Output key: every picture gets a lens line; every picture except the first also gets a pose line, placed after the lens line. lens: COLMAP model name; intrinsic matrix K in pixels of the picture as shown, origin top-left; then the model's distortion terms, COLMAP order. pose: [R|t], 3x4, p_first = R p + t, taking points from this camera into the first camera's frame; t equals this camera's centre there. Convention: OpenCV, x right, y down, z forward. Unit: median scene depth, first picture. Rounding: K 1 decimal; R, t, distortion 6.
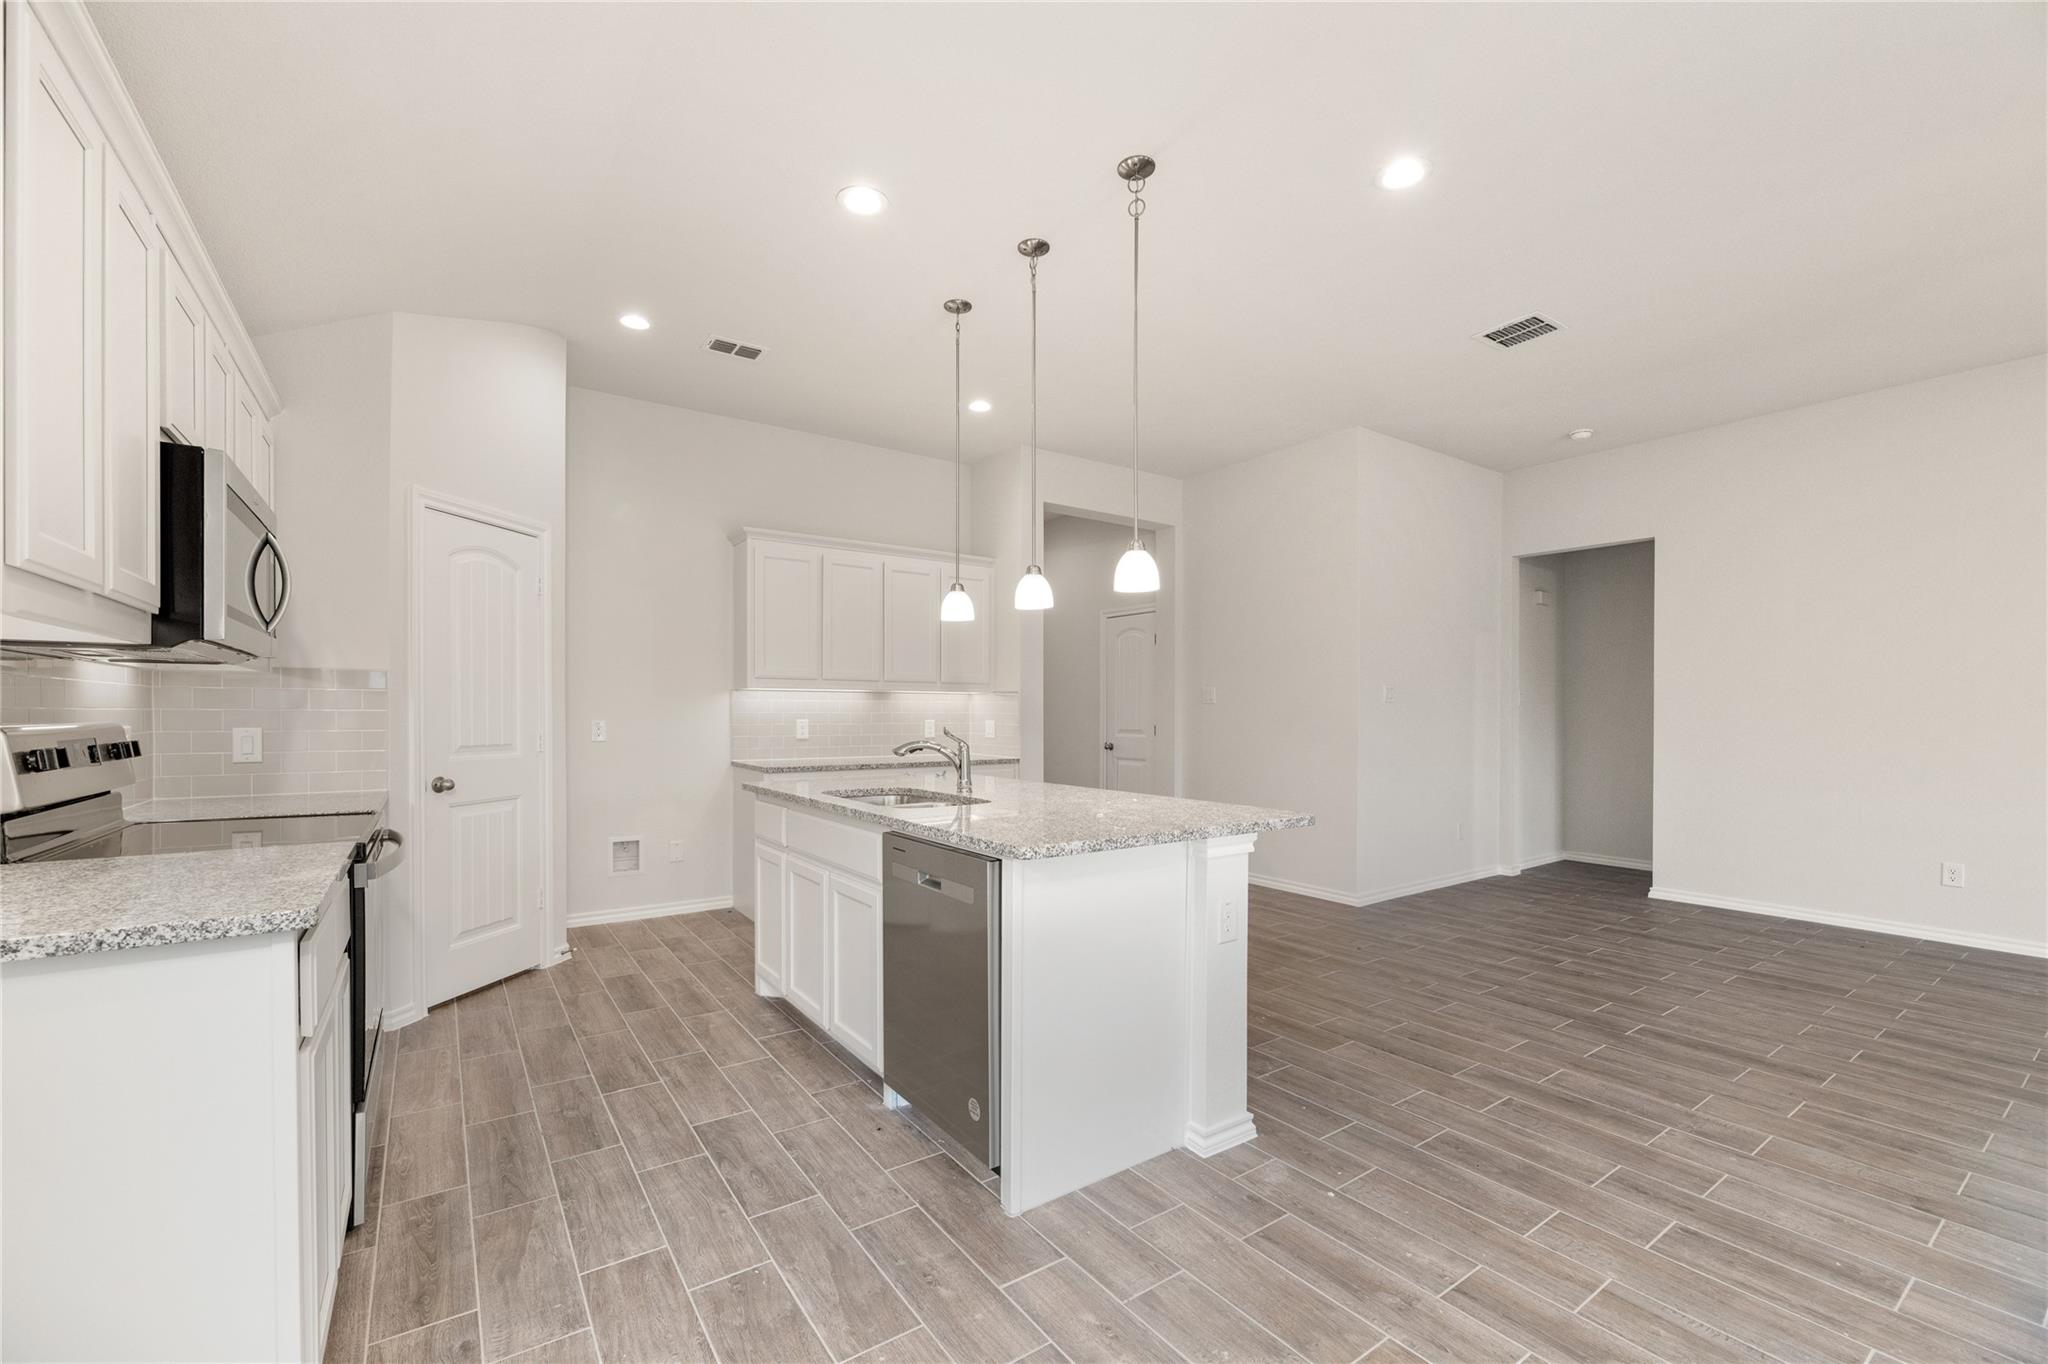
lens RADIAL K [[842.2, 0, 1020.7], [0, 842.2, 715.9], [0, 0, 1]] dist [-0.000795, 0.000221]
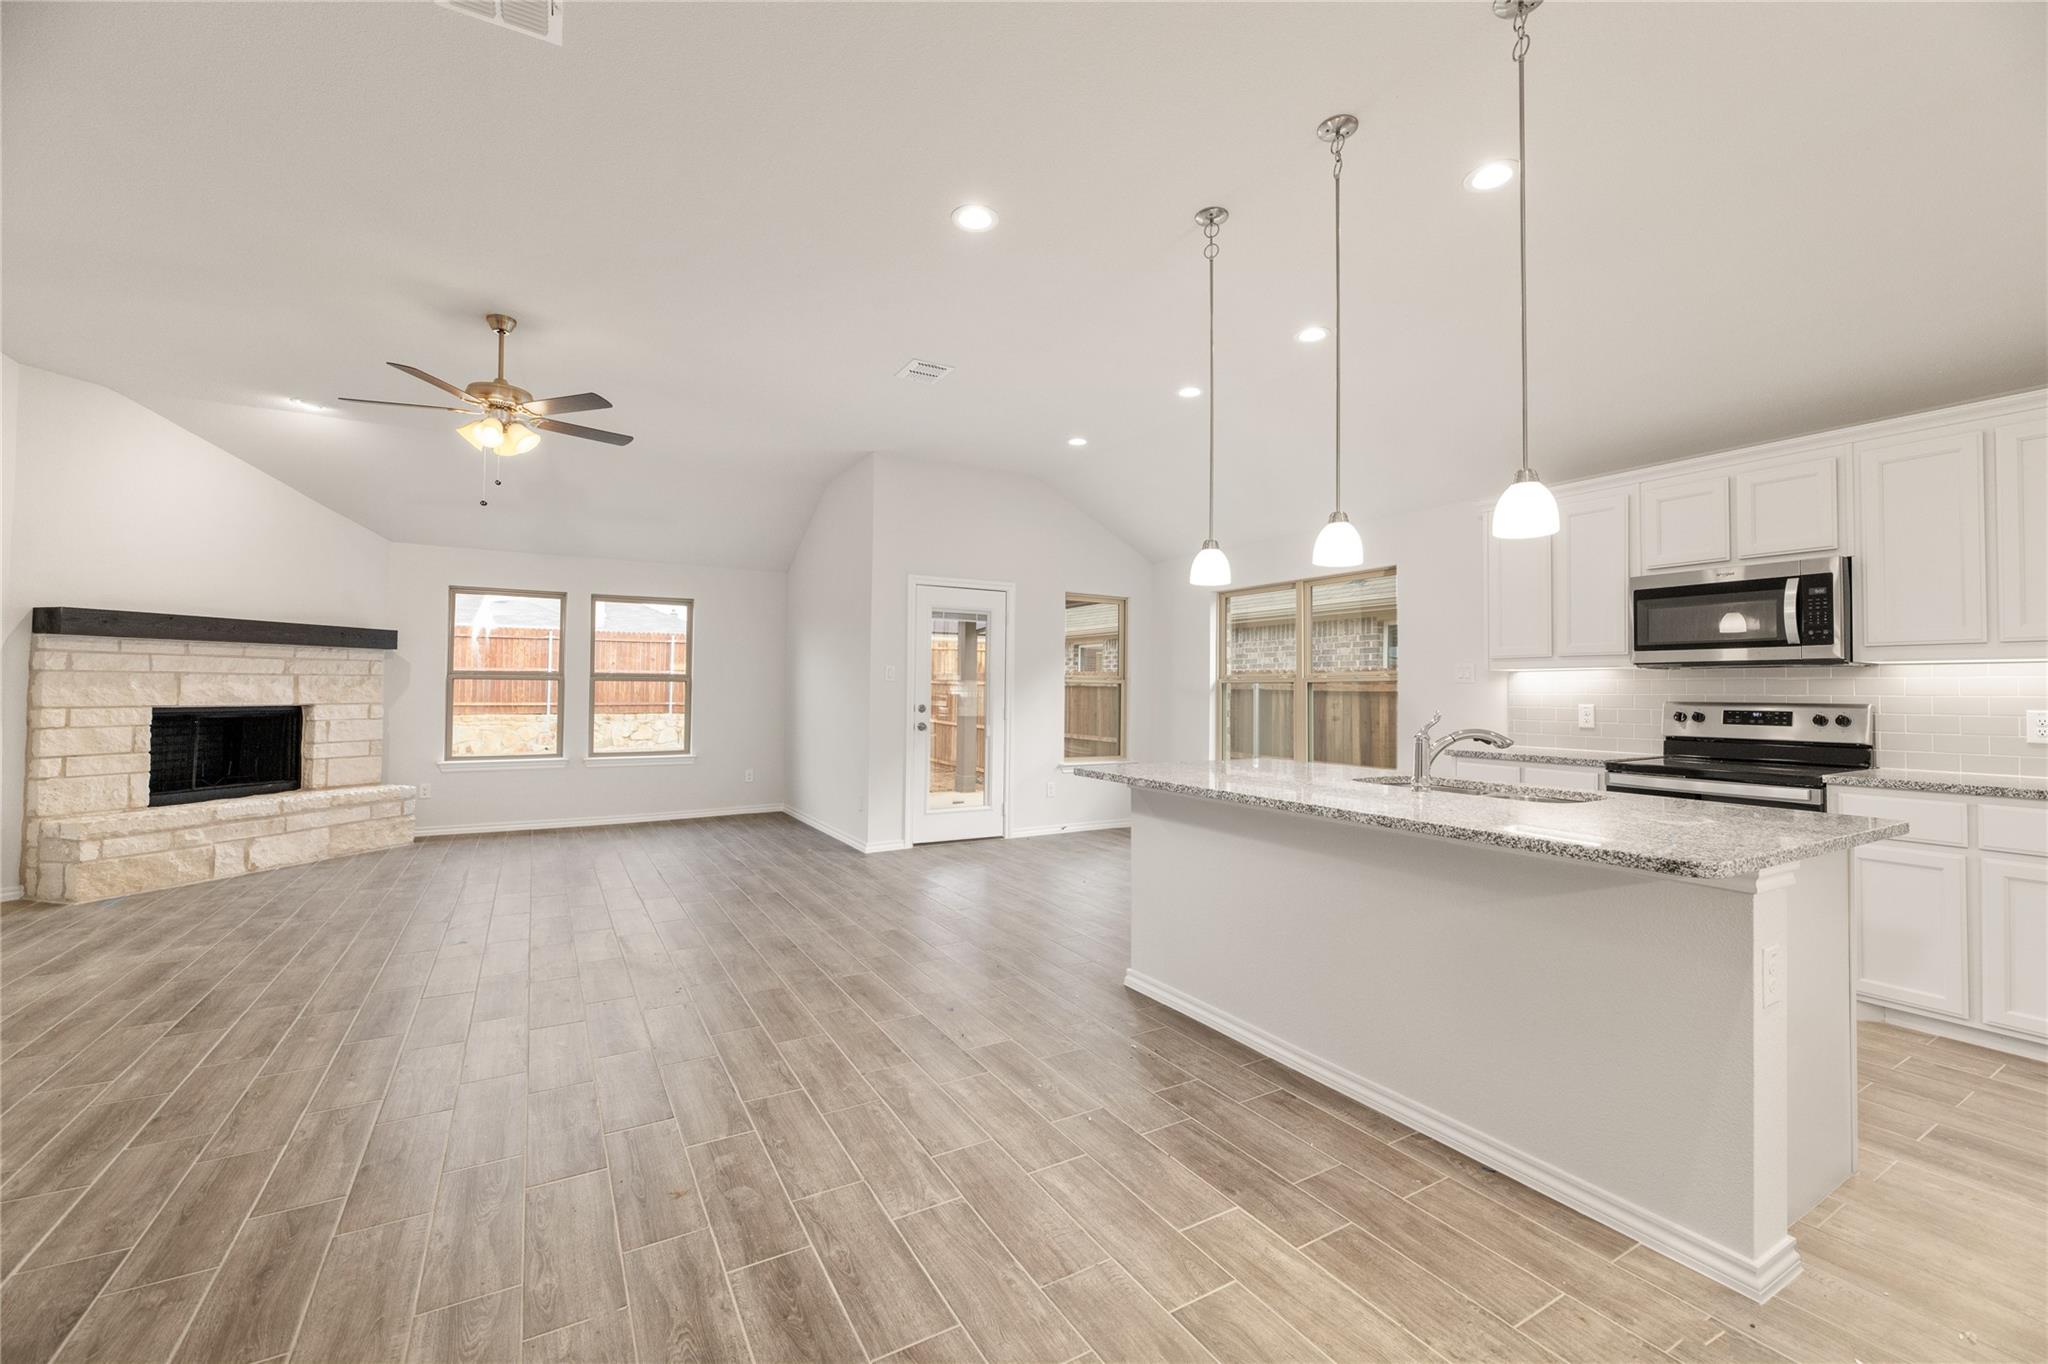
lens RADIAL K [[839.3, 0, 1036.2], [0, 839.3, 667.9], [0, 0, 1]] dist [-0.001922, -0.000023]
pose [[-0.997326, -0.007293, 0.072711, 0.252299], [-0.008998, 0.999692, -0.023142, -0.007103], [-0.072519, -0.023735, -0.997085, 1.879852]]
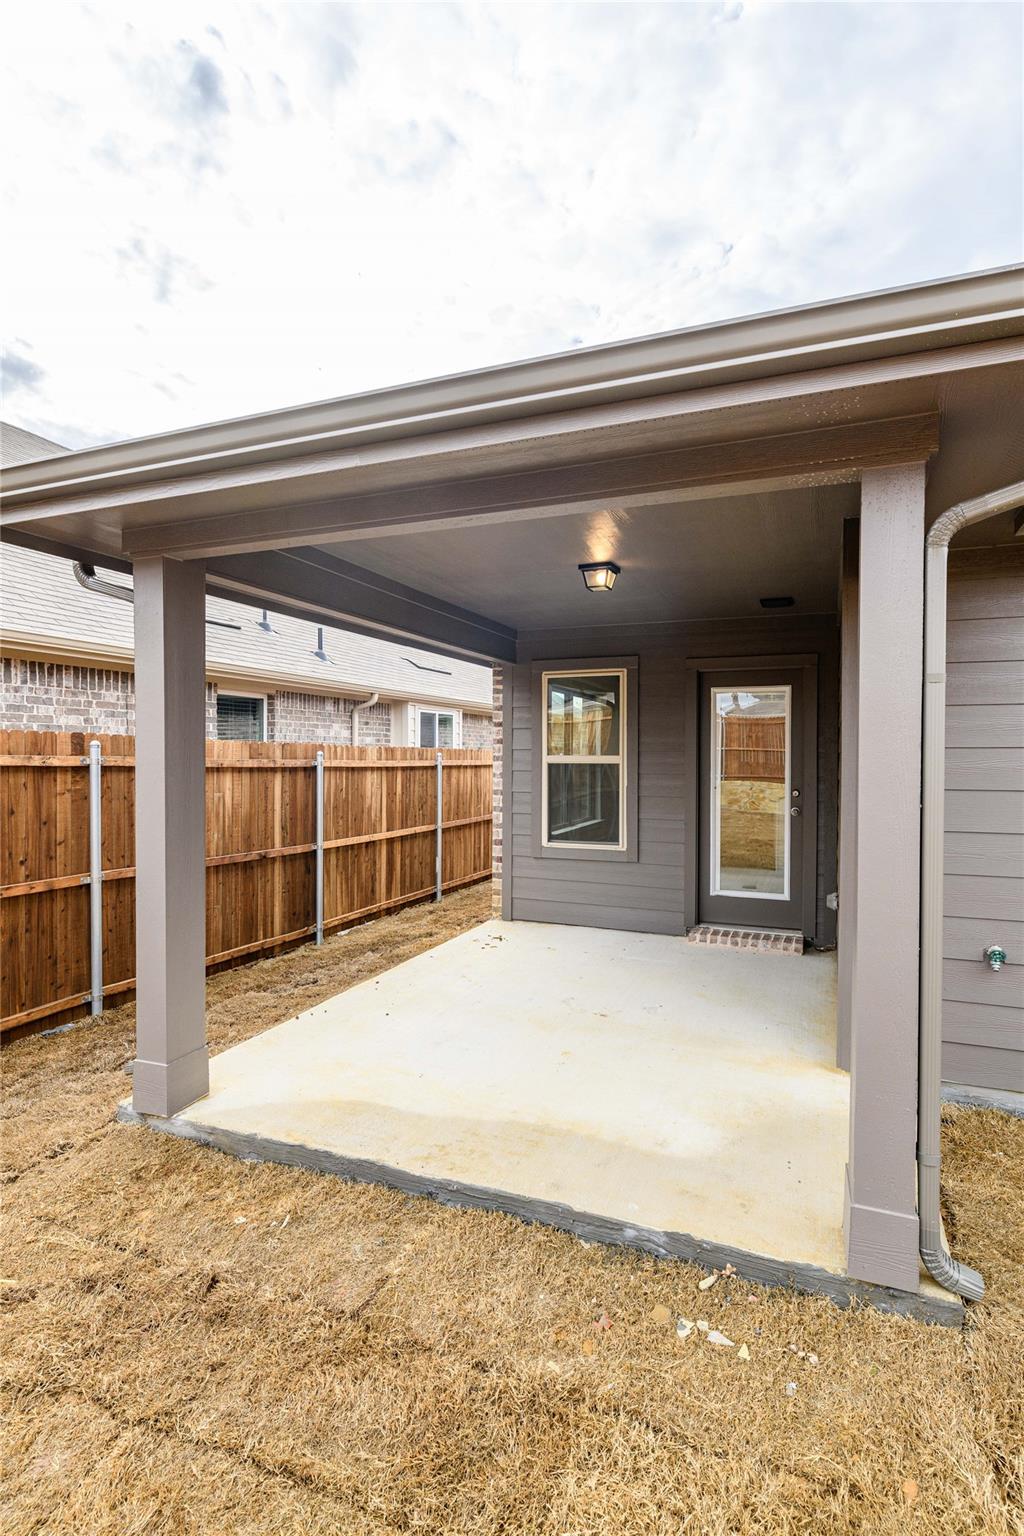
lens RADIAL K [[782.3, 0, 514.2], [0, 782.3, 749.1], [0, 0, 1]] dist [-0.003637, -0.000392]
pose [[0.542077, -0.007636, -0.840294, 1.902885], [-0.007487, 0.999875, -0.013916, -0.029071], [0.840295, 0.013835, 0.541952, -1.759942]]
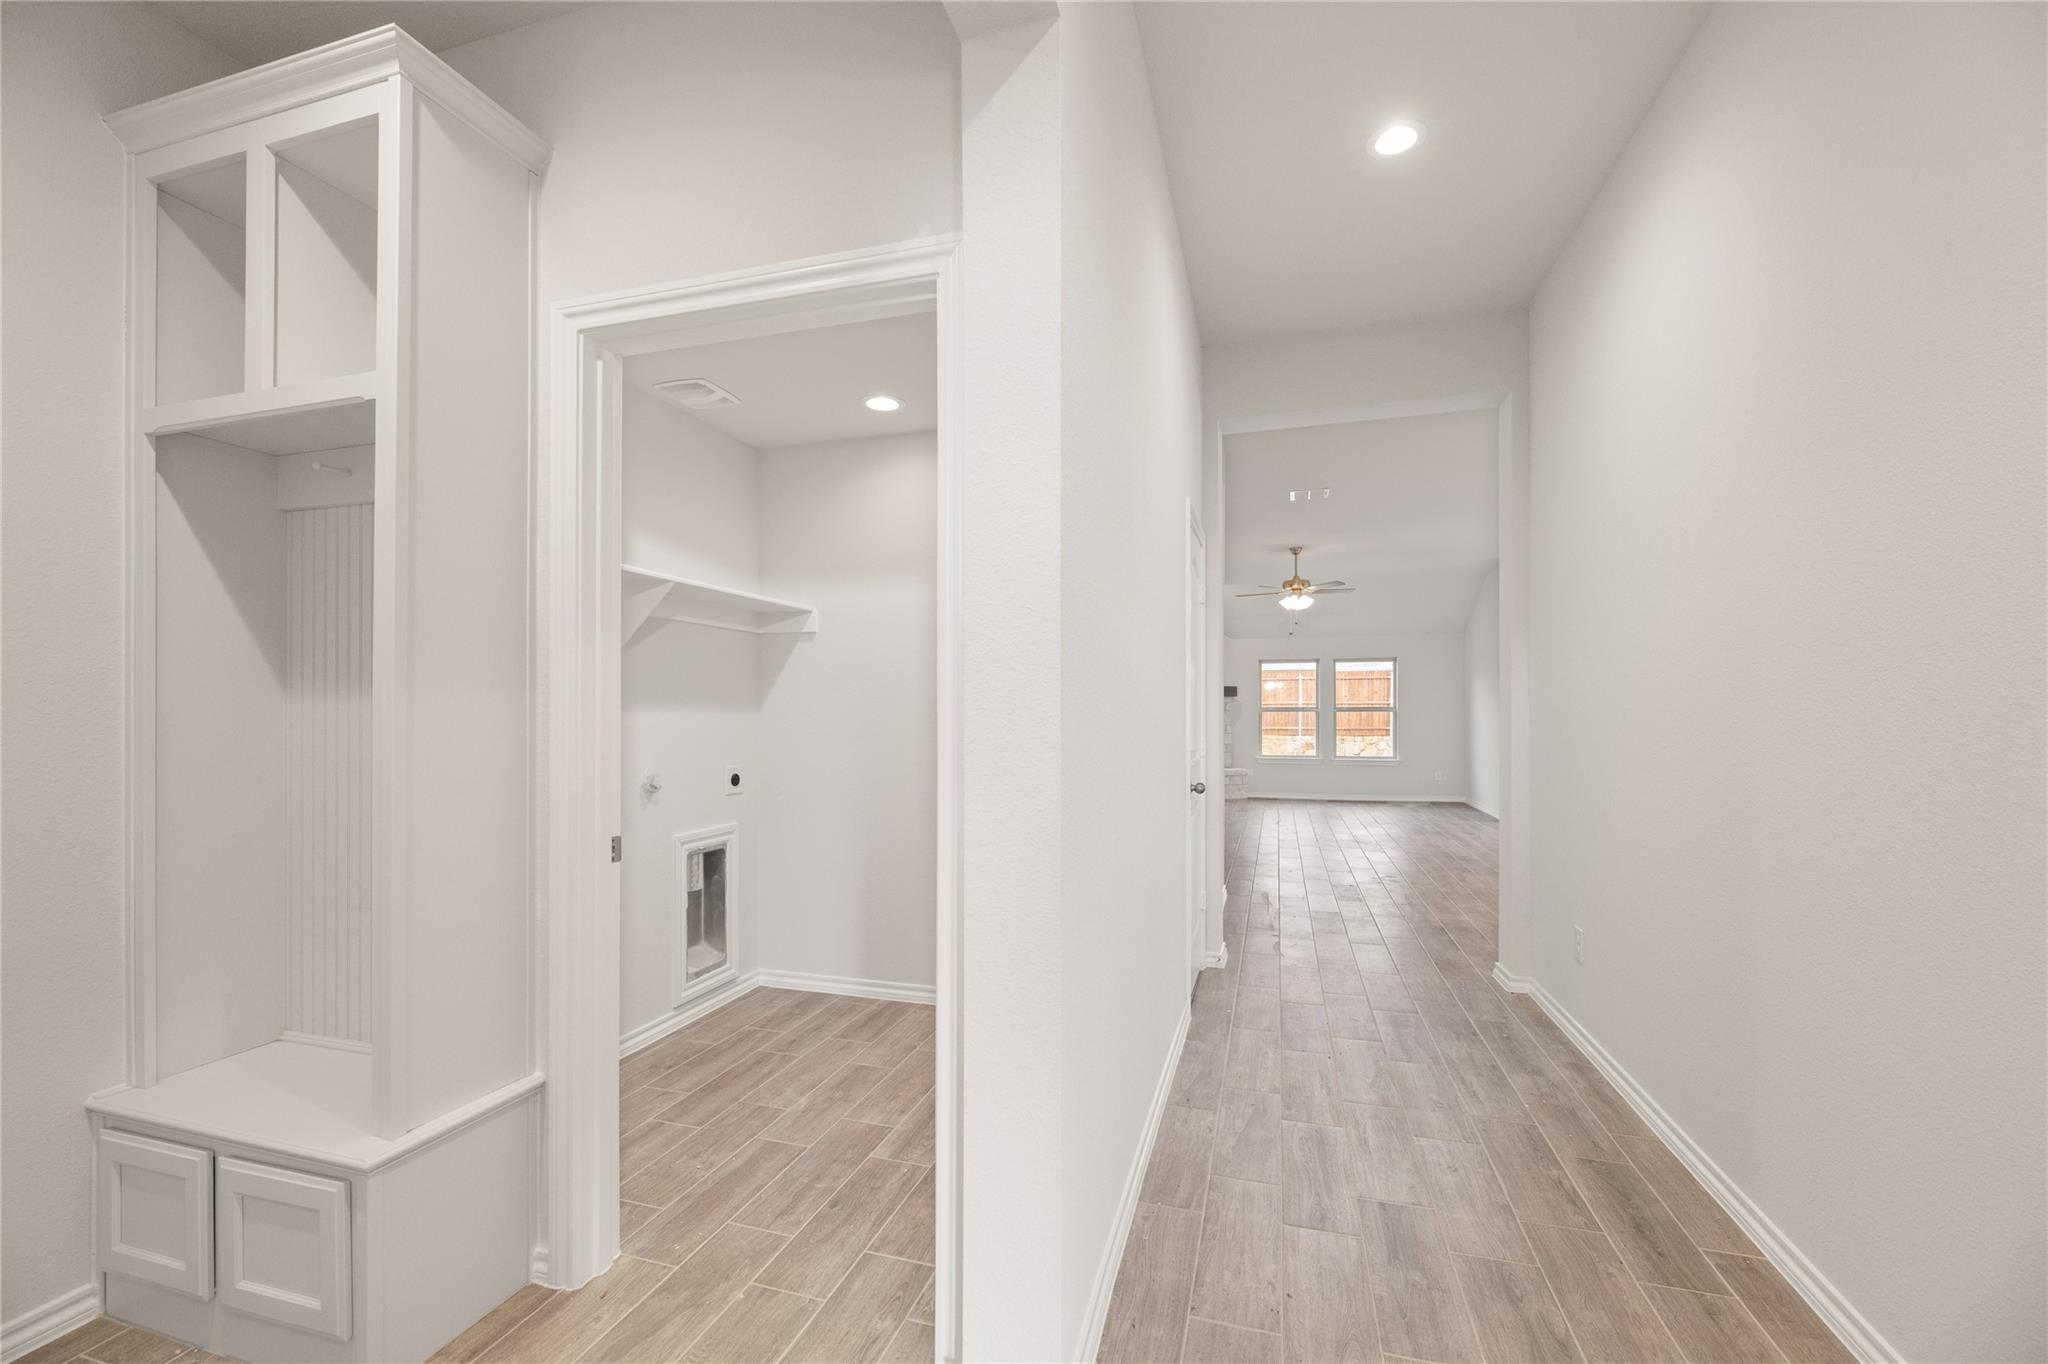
lens RADIAL K [[837.0, 0, 1021.8], [0, 837.0, 706.2], [0, 0, 1]] dist [-0.003072, 0.000585]
pose [[-0.616159, 0.006194, 0.787597, -0.472633], [0.001685, 0.999977, -0.006546, -0.018760], [-0.787620, -0.002706, -0.616156, 3.122019]]
